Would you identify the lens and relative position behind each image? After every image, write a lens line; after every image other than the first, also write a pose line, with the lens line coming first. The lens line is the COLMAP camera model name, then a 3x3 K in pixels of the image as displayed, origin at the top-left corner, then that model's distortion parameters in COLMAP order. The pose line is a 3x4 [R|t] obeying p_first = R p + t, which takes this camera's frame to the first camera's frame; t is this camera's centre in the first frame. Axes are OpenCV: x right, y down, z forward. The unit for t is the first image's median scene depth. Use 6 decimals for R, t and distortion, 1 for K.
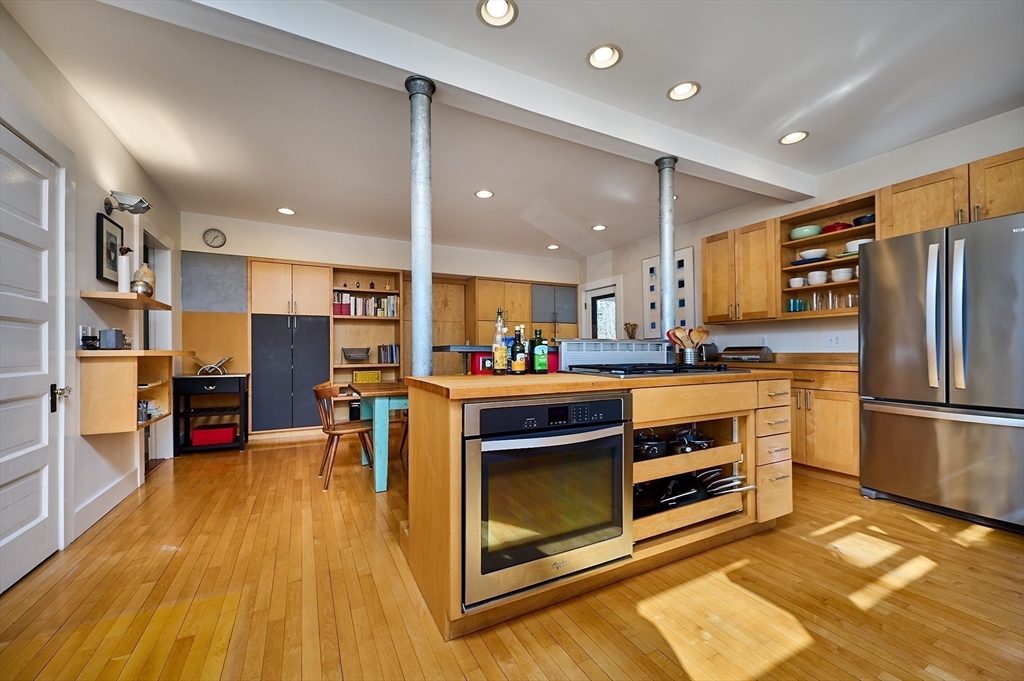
lens RADIAL K [[402.8, 0, 511.1], [0, 402.8, 348.0], [0, 0, 1]] dist [-0.004342, 0.000387]
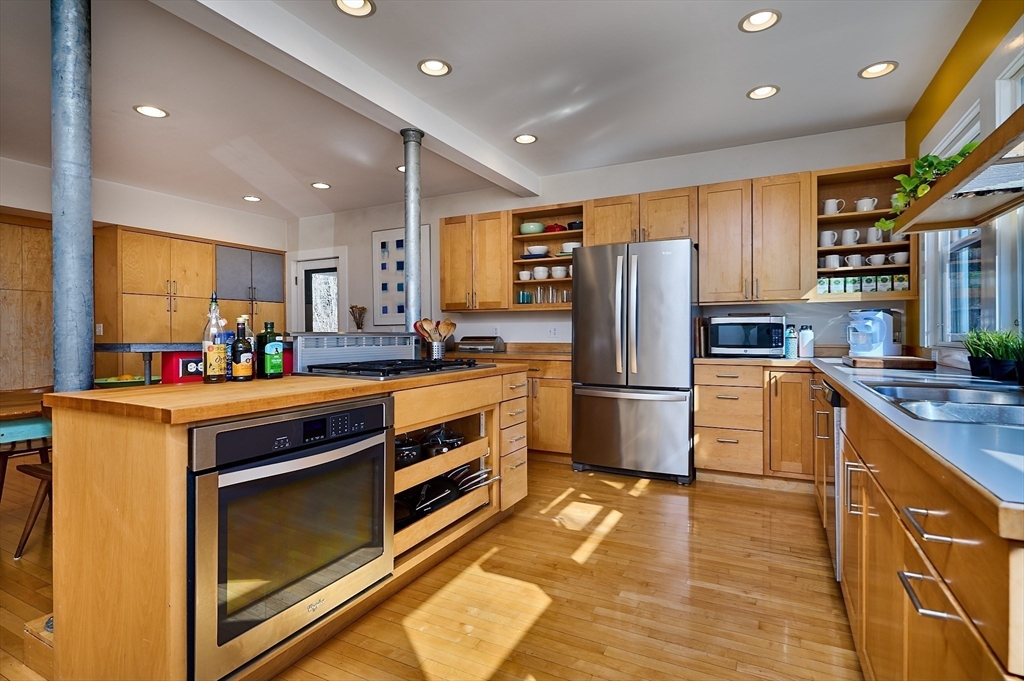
lens RADIAL K [[501.3, 0, 513.0], [0, 501.3, 335.6], [0, 0, 1]] dist [-0.014479, 0.000027]
pose [[0.815060, -0.000868, 0.579376, -0.102241], [-0.004308, 0.999962, 0.007558, -0.026630], [-0.579360, -0.008657, 0.815026, -0.061790]]
